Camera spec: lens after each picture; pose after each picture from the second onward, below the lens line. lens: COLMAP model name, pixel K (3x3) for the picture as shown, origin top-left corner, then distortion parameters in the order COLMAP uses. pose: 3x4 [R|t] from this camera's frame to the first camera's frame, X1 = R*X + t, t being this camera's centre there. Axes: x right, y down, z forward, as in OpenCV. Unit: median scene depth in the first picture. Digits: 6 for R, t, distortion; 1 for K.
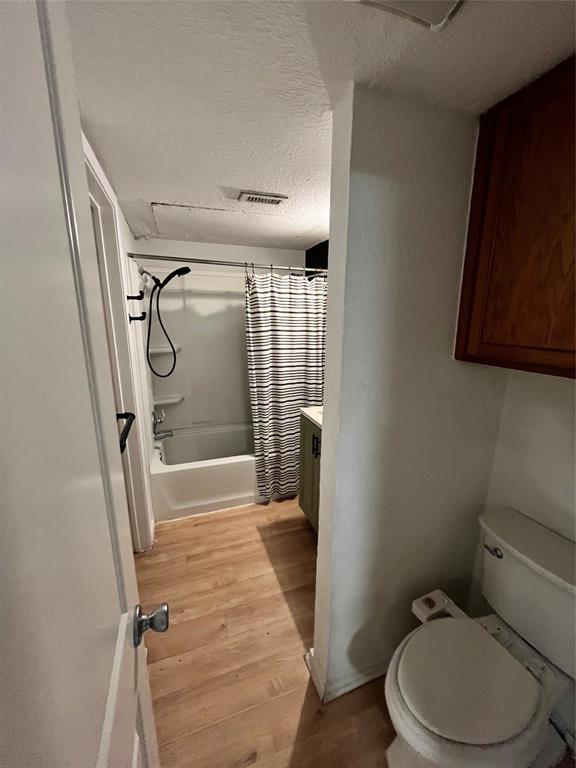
lens RADIAL K [[308.5, 0, 290.7], [0, 308.5, 385.2], [0, 0, 1]] dist [-0.001100, -0.000366]
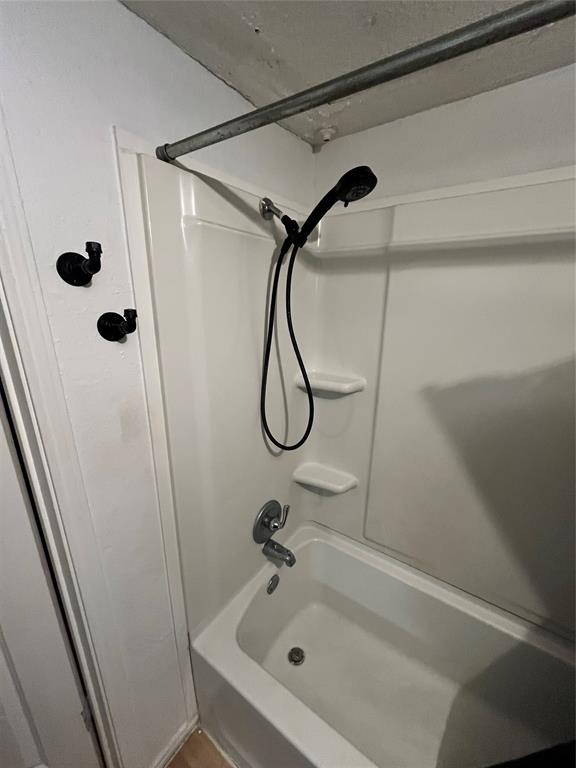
lens RADIAL K [[308.5, 0, 290.7], [0, 308.5, 385.2], [0, 0, 1]] dist [-0.001100, -0.000366]
pose [[0.578955, 0.229284, -0.782457, -0.080767], [-0.183300, 0.971683, 0.149106, -0.196707], [0.794489, 0.057098, 0.604589, 0.755506]]
